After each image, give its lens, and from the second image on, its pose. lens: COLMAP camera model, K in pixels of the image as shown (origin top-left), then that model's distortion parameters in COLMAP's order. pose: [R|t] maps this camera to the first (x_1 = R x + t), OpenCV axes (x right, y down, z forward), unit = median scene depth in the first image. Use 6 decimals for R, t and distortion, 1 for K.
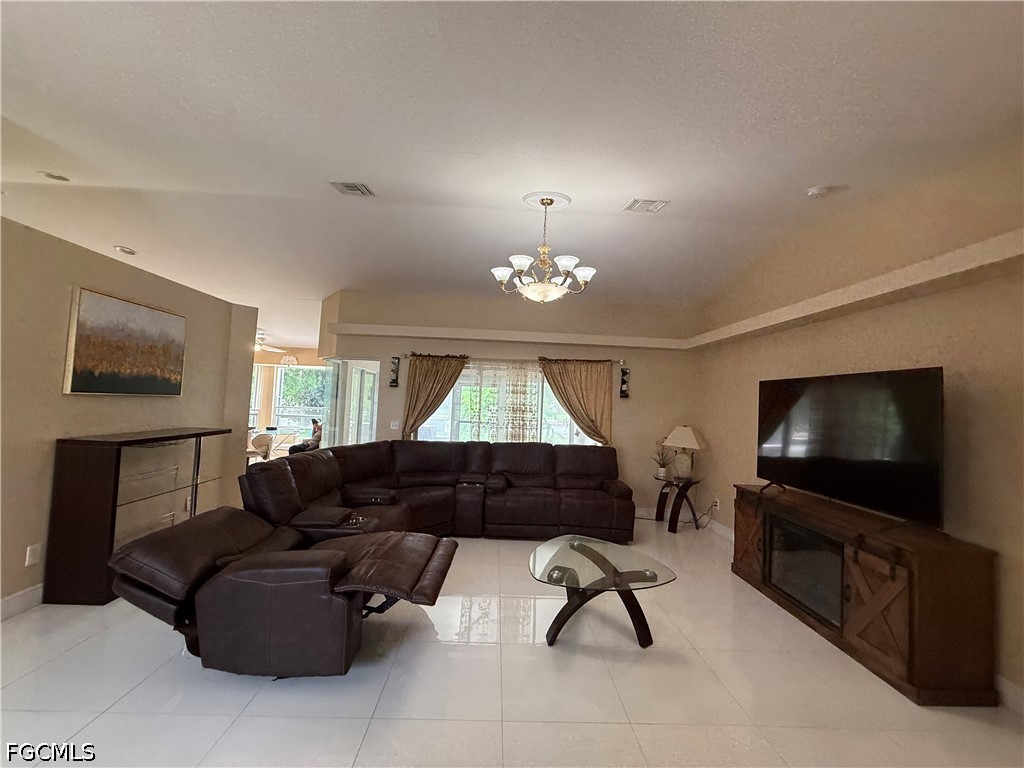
lens RADIAL K [[407.6, 0, 511.1], [0, 407.6, 382.8], [0, 0, 1]] dist [0.001406, 0.000349]
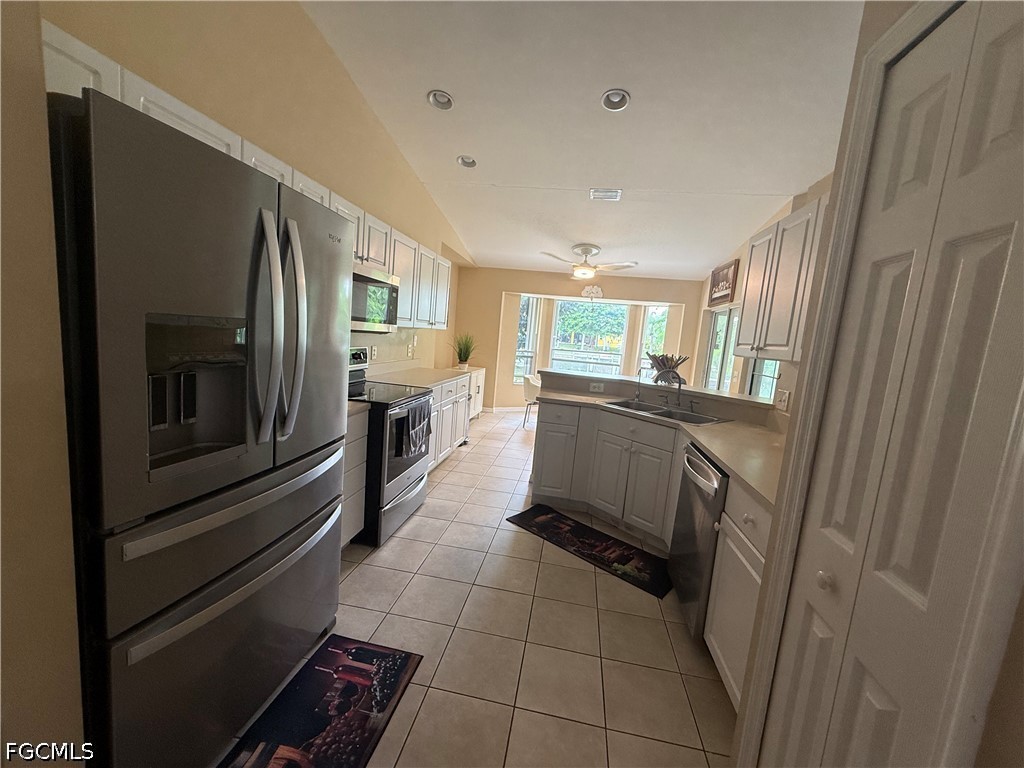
lens RADIAL K [[407.6, 0, 511.1], [0, 407.6, 382.8], [0, 0, 1]] dist [0.001406, 0.000349]
pose [[0.978695, 0.065684, -0.194531, -1.354048], [-0.034090, 0.986281, 0.161515, -0.008844], [0.202471, -0.151443, 0.967507, 0.487809]]
